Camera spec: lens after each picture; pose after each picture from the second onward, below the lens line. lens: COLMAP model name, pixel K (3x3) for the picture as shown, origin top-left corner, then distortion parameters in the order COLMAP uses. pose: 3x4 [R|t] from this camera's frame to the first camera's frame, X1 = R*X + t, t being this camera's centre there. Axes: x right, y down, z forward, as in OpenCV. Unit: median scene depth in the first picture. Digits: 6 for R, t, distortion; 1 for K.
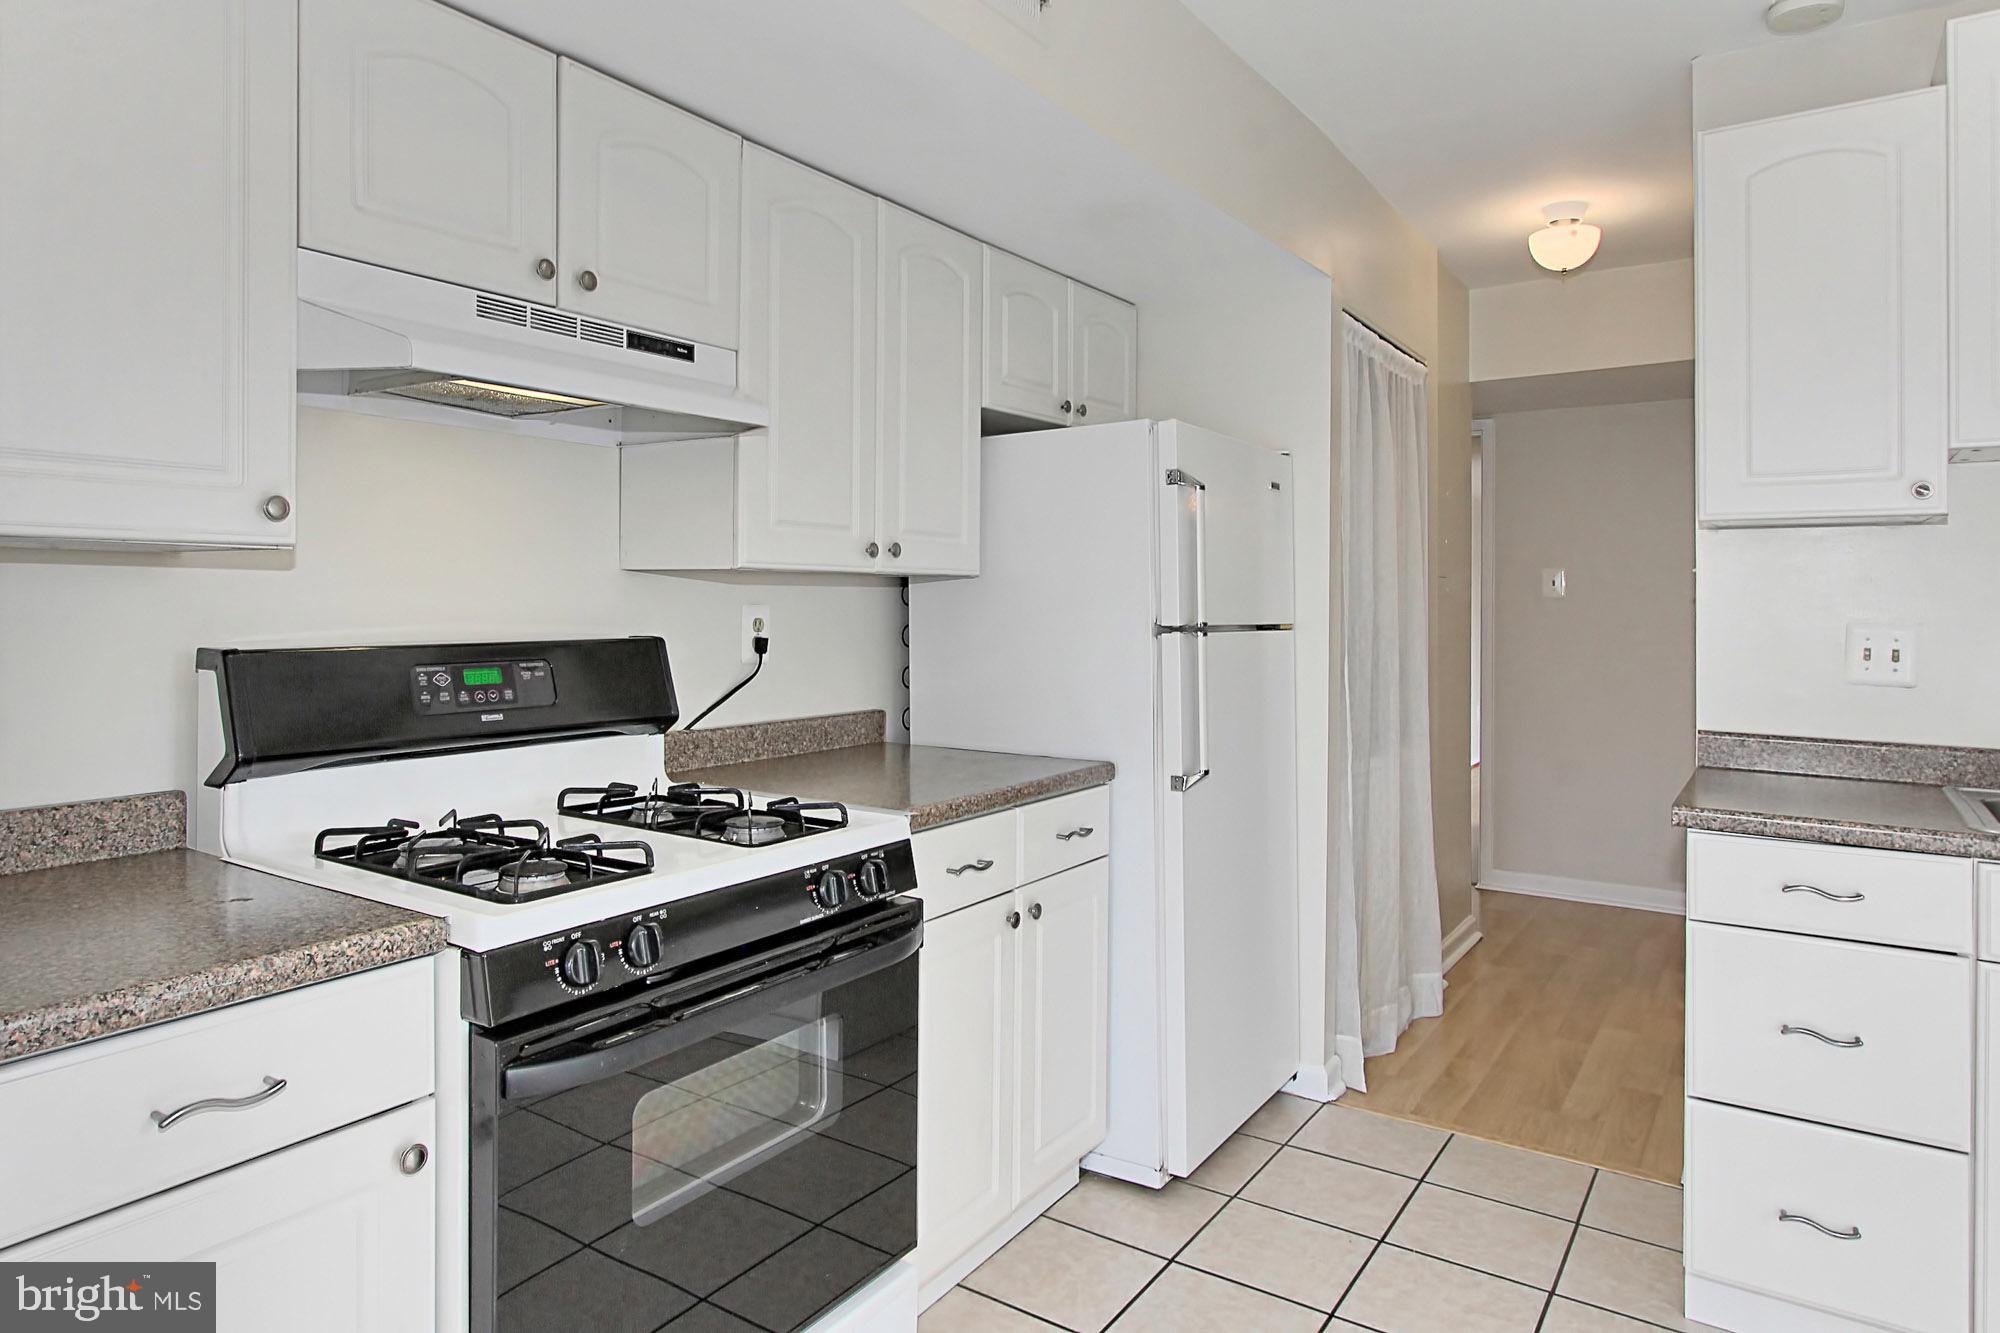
lens RADIAL K [[1194.5, 0, 966.4], [0, 1194.5, 593.7], [0, 0, 1]] dist [-0.006606, -0.001658]
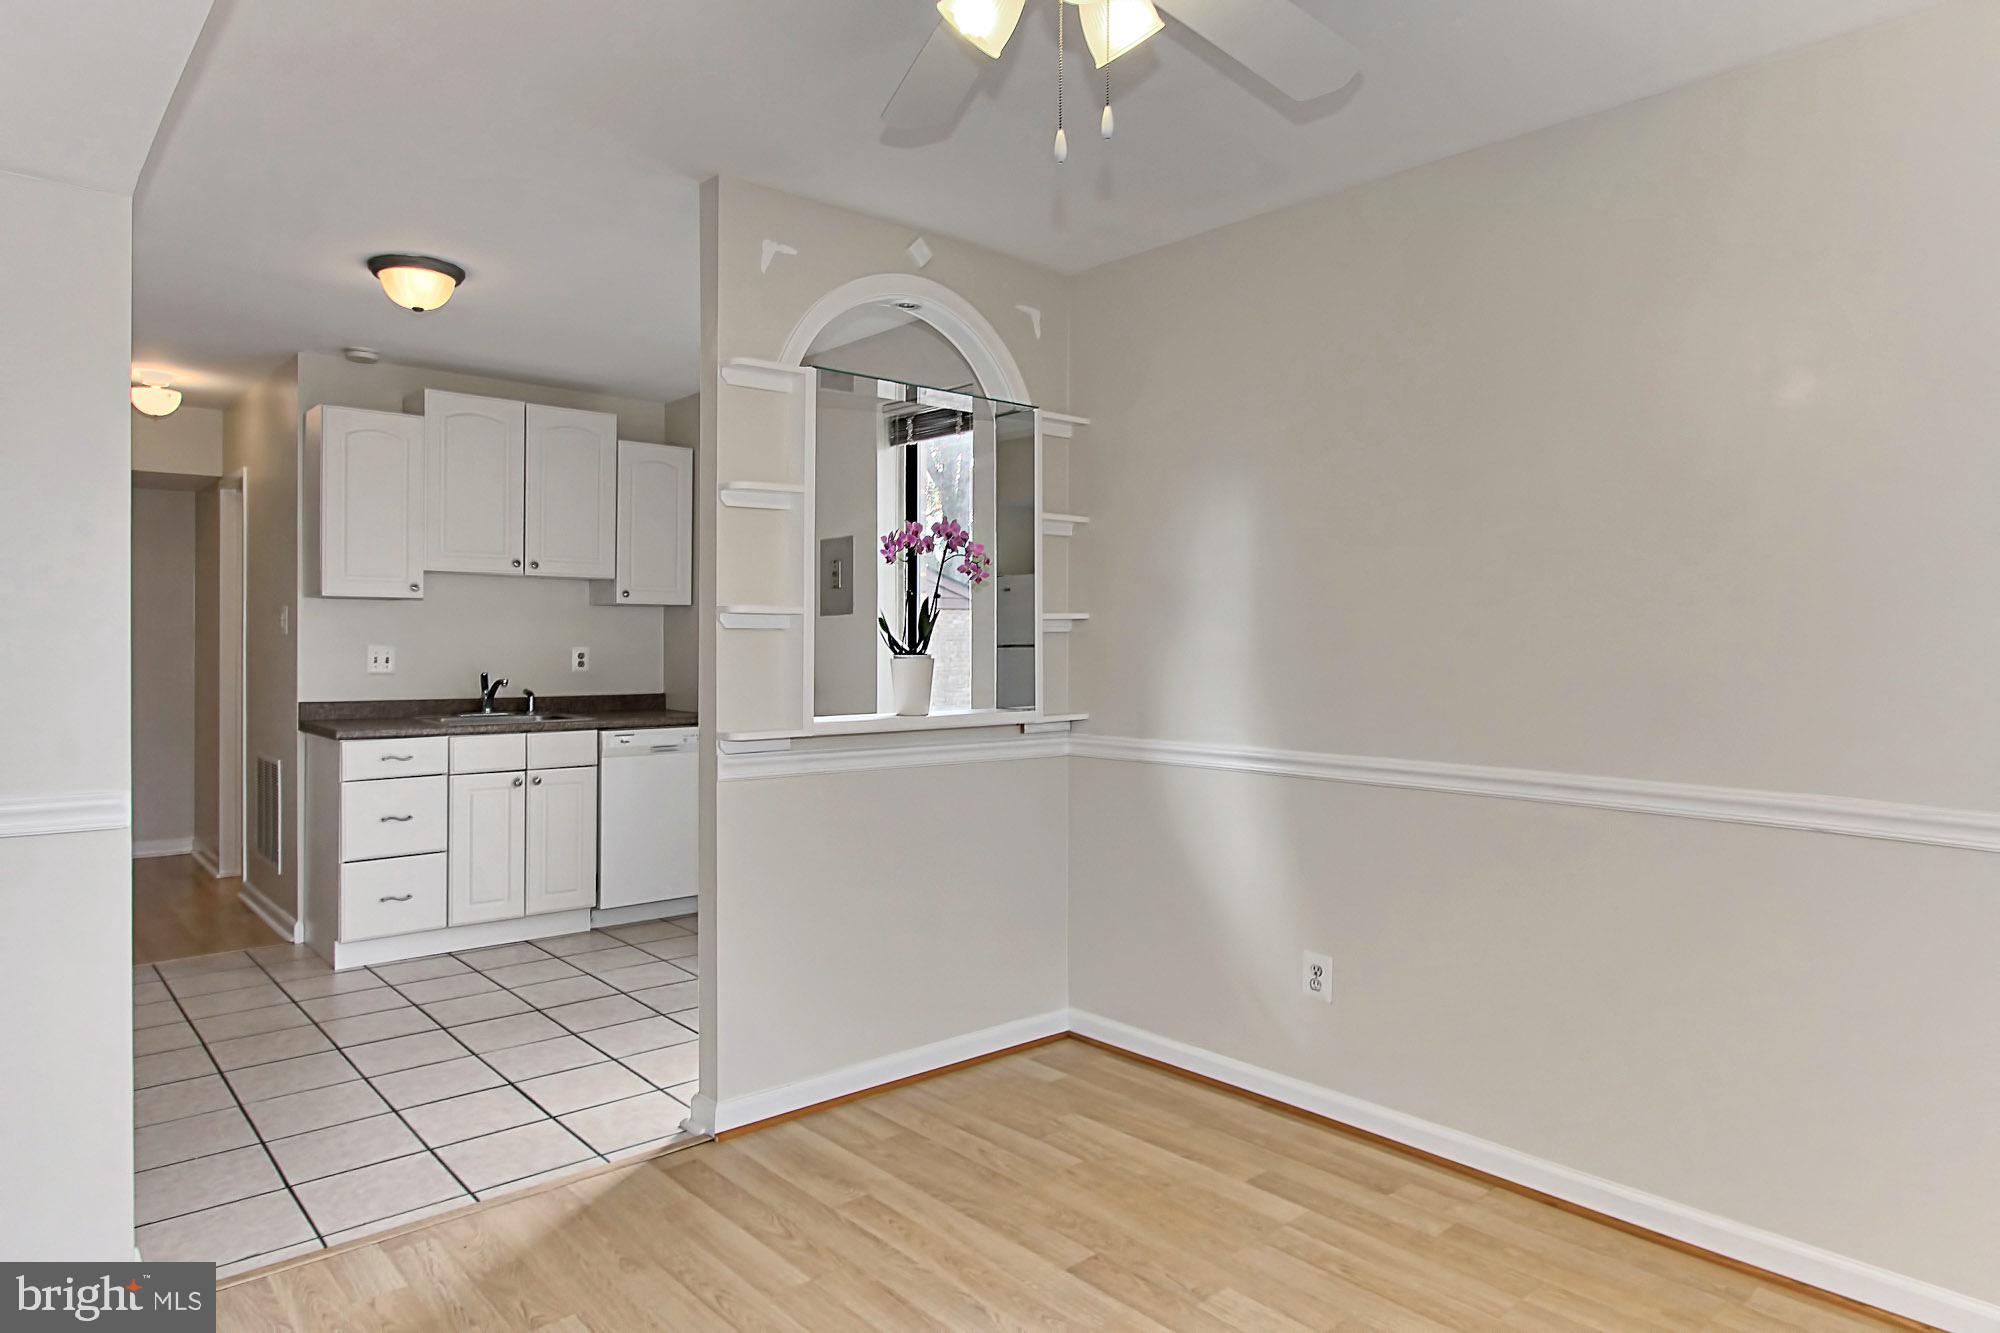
lens RADIAL K [[1192.3, 0, 984.1], [0, 1192.3, 629.6], [0, 0, 1]] dist [-0.009643, 0.009202]
pose [[0.241830, 0.001913, 0.970317, -1.162974], [-0.008946, 0.999960, 0.000259, -0.016077], [-0.970277, -0.008743, 0.241838, -0.635965]]
